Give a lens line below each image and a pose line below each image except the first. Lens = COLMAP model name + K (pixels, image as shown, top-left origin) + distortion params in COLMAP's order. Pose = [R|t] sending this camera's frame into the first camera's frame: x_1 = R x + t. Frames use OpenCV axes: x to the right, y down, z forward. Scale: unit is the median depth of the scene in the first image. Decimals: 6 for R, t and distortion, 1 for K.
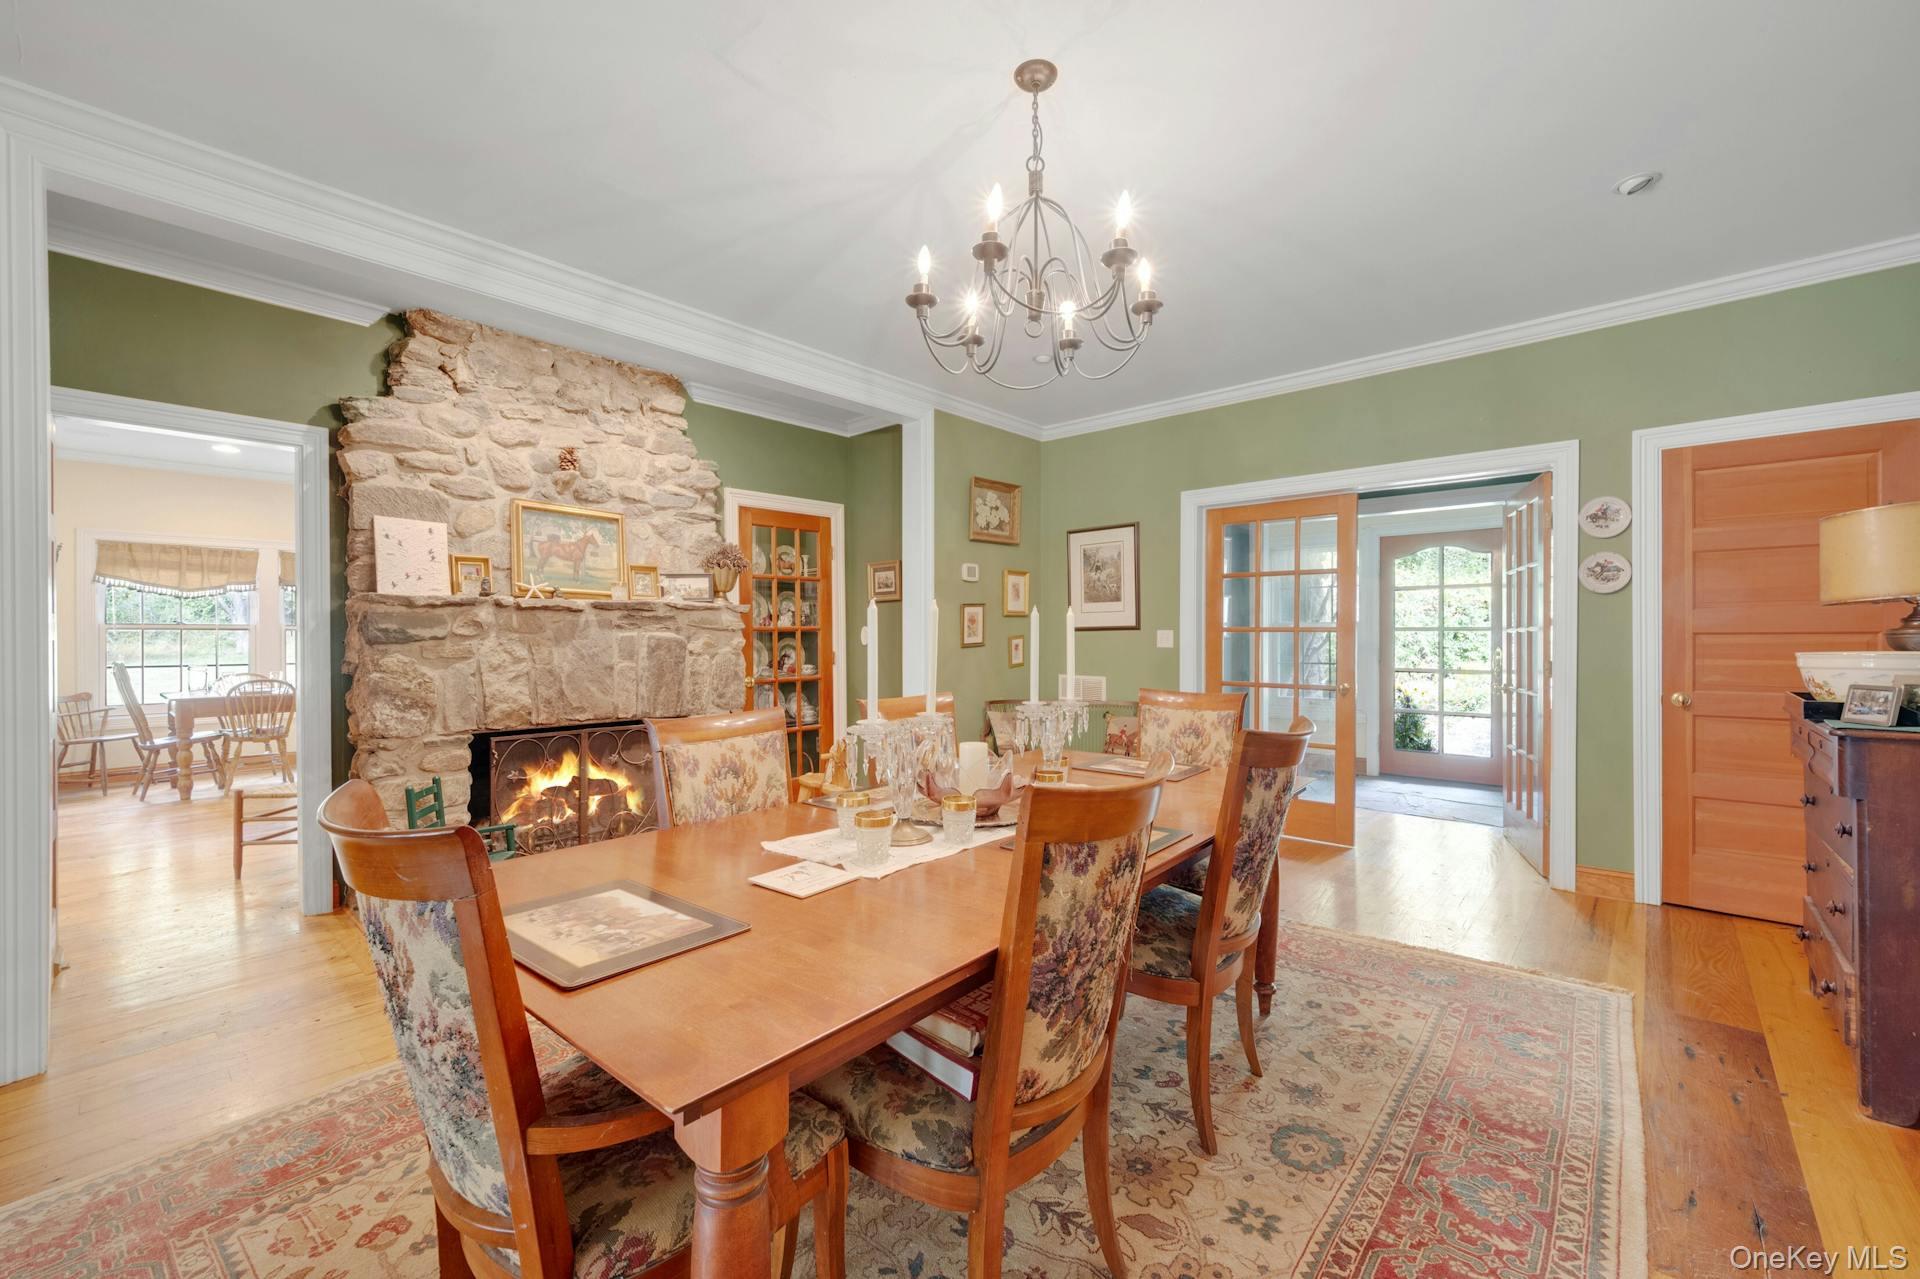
lens RADIAL K [[780.8, 0, 973.1], [0, 780.8, 640.8], [0, 0, 1]] dist [0.001059, 0.000423]
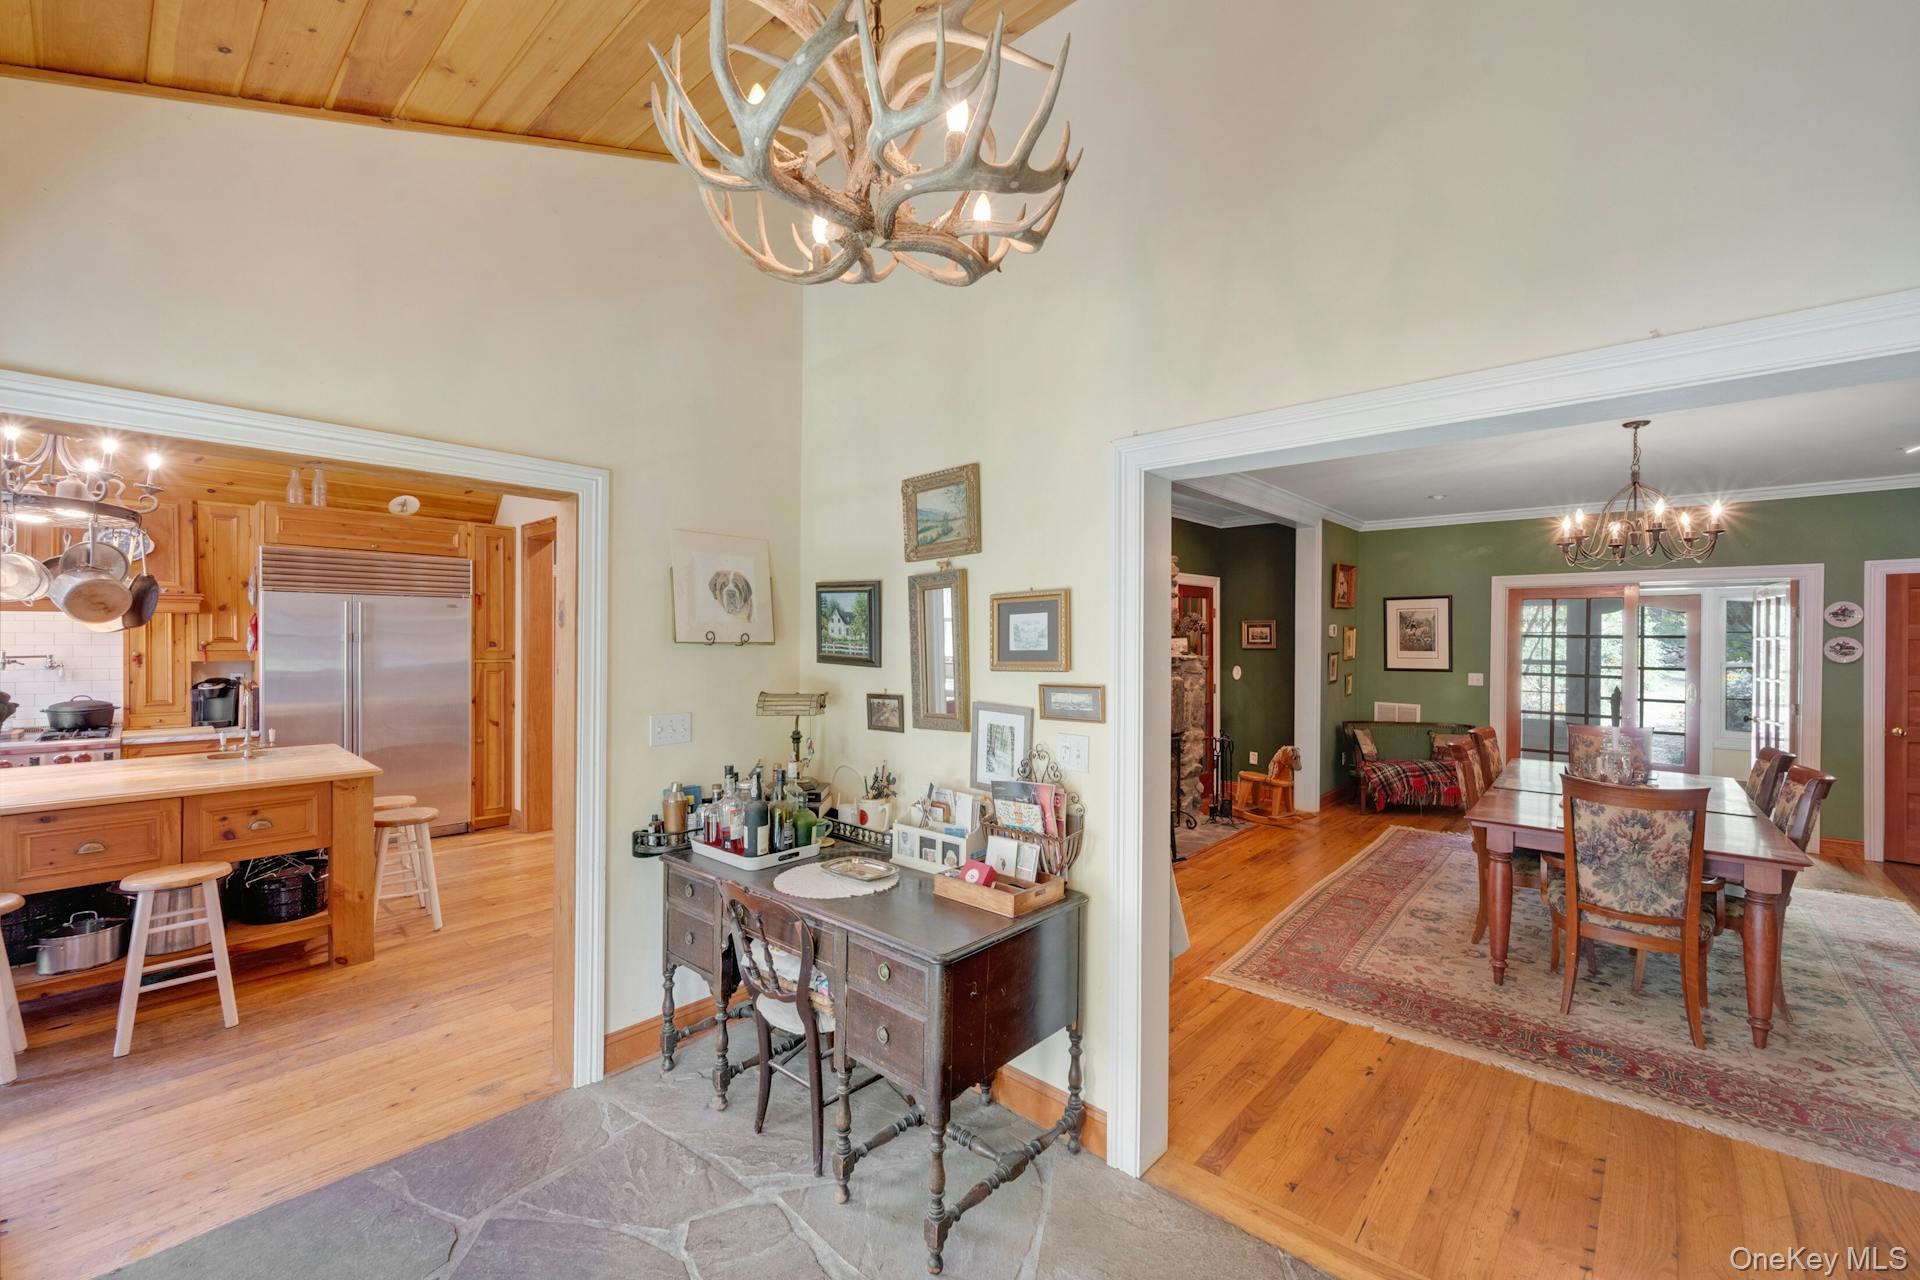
lens RADIAL K [[780.8, 0, 949.8], [0, 780.8, 641.6], [0, 0, 1]] dist [0.001059, 0.000423]
pose [[0.999898, 0.007275, -0.012290, -0.856378], [-0.007231, 0.999967, 0.003581, -0.086268], [0.012316, -0.003492, 0.999918, -0.524084]]
